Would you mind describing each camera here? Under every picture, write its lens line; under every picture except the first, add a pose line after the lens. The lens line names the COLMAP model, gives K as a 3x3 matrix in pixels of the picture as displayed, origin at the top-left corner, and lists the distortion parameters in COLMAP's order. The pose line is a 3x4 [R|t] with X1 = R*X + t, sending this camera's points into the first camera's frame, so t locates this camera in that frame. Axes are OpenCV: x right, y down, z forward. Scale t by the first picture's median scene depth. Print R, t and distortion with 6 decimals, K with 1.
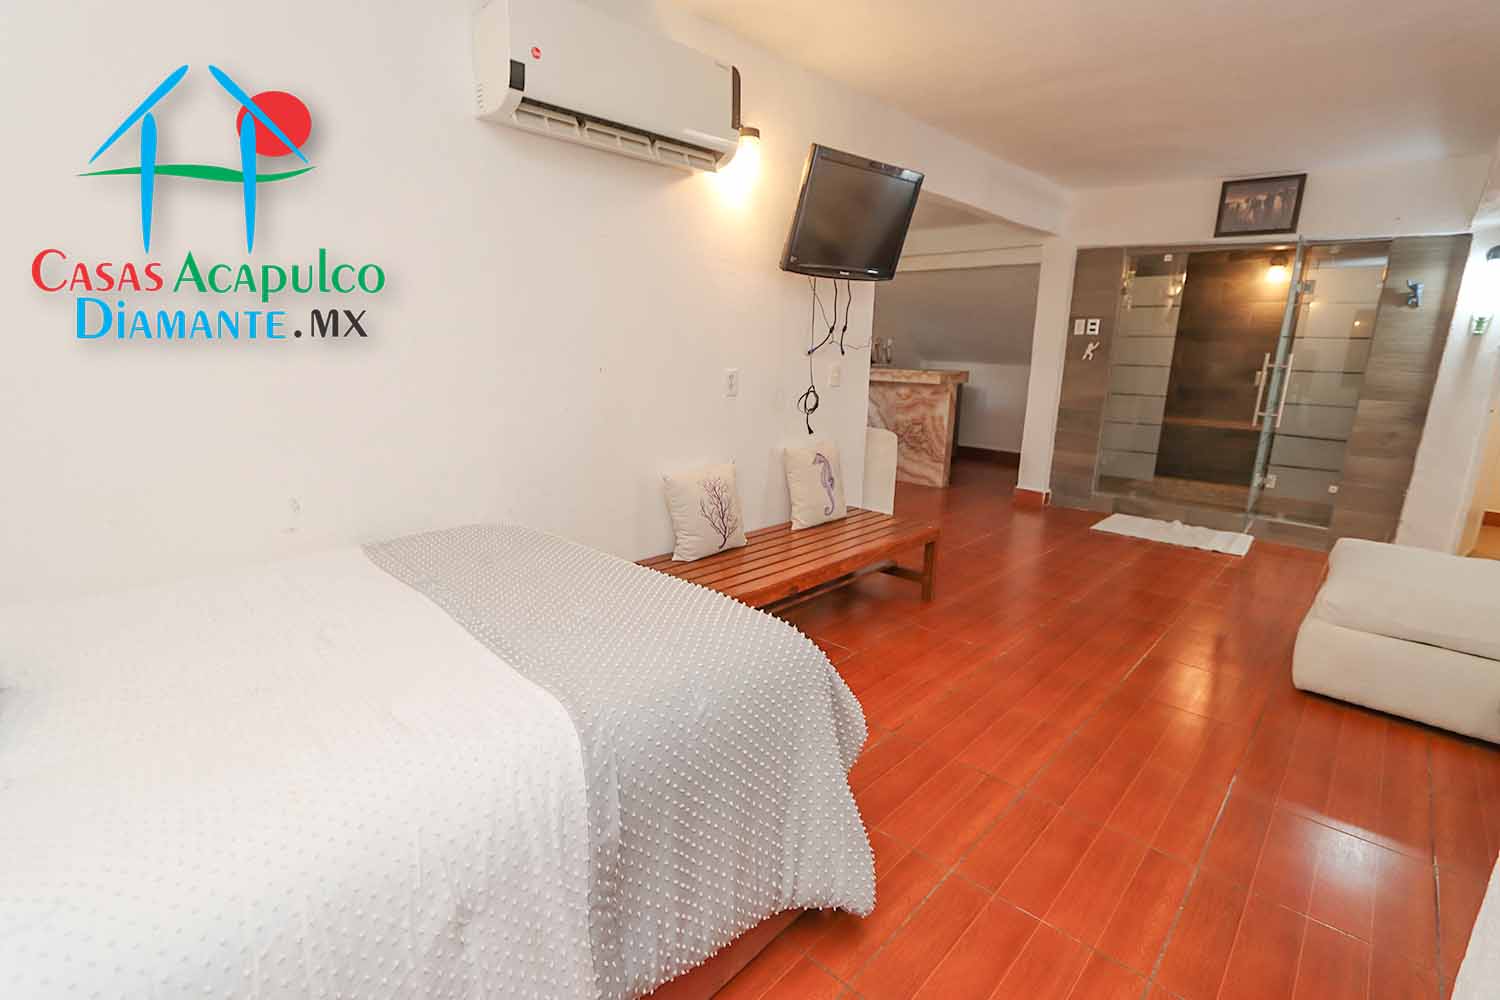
lens RADIAL K [[728.8, 0, 752.5], [0, 728.8, 539.5], [0, 0, 1]] dist [-0.034124, 0.000581]
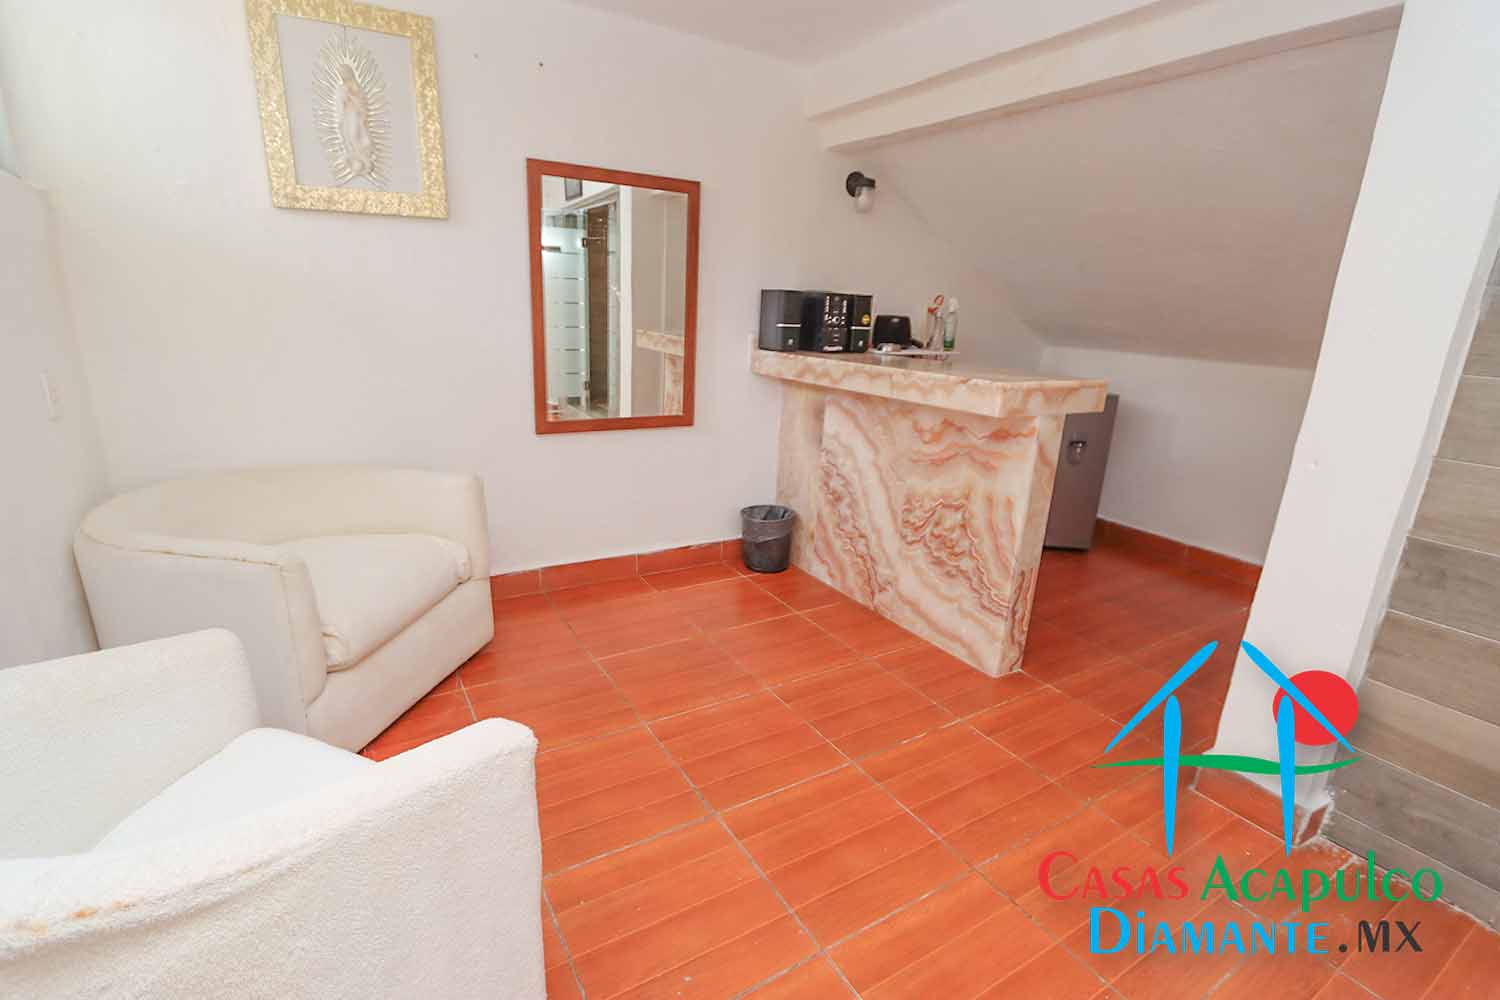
lens RADIAL K [[691.4, 0, 741.4], [0, 691.4, 512.1], [0, 0, 1]] dist [-0.023664, 0.004908]
pose [[0.944428, 0.115792, -0.307649, 0.234111], [-0.111358, 0.993265, 0.031992, -0.155882], [0.309282, 0.004045, 0.950962, 0.607842]]
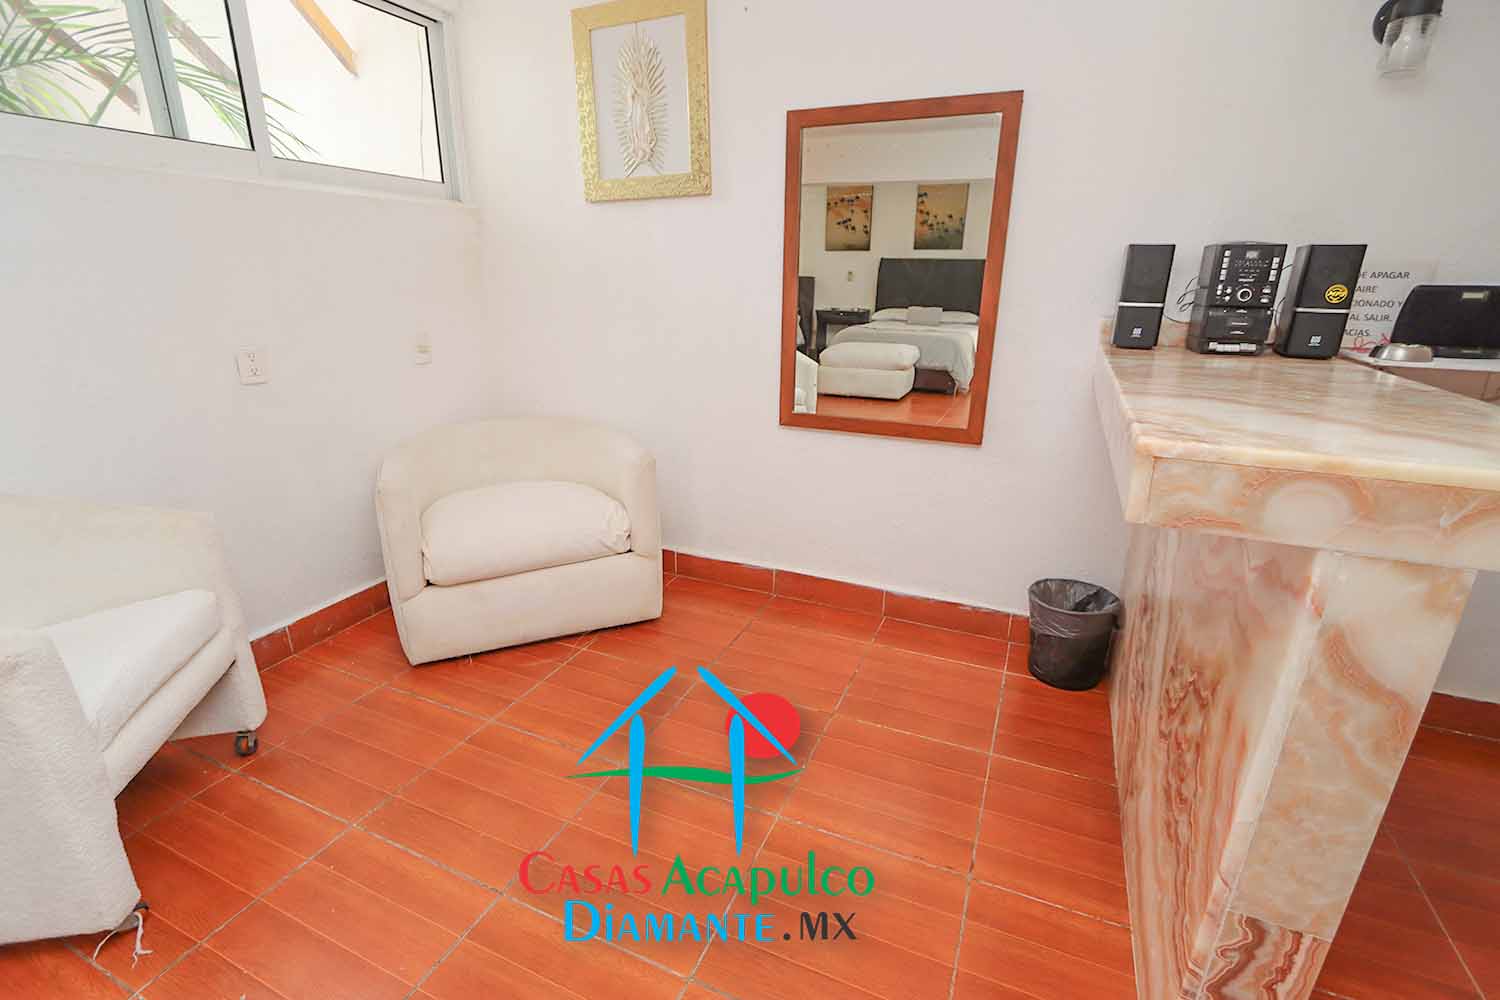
lens RADIAL K [[691.4, 0, 741.4], [0, 691.4, 512.1], [0, 0, 1]] dist [-0.023664, 0.004908]
pose [[0.267374, 0.302380, -0.914920, 0.339112], [-0.253378, 0.938137, 0.236006, -0.214941], [0.929683, 0.168719, 0.327450, 0.832348]]
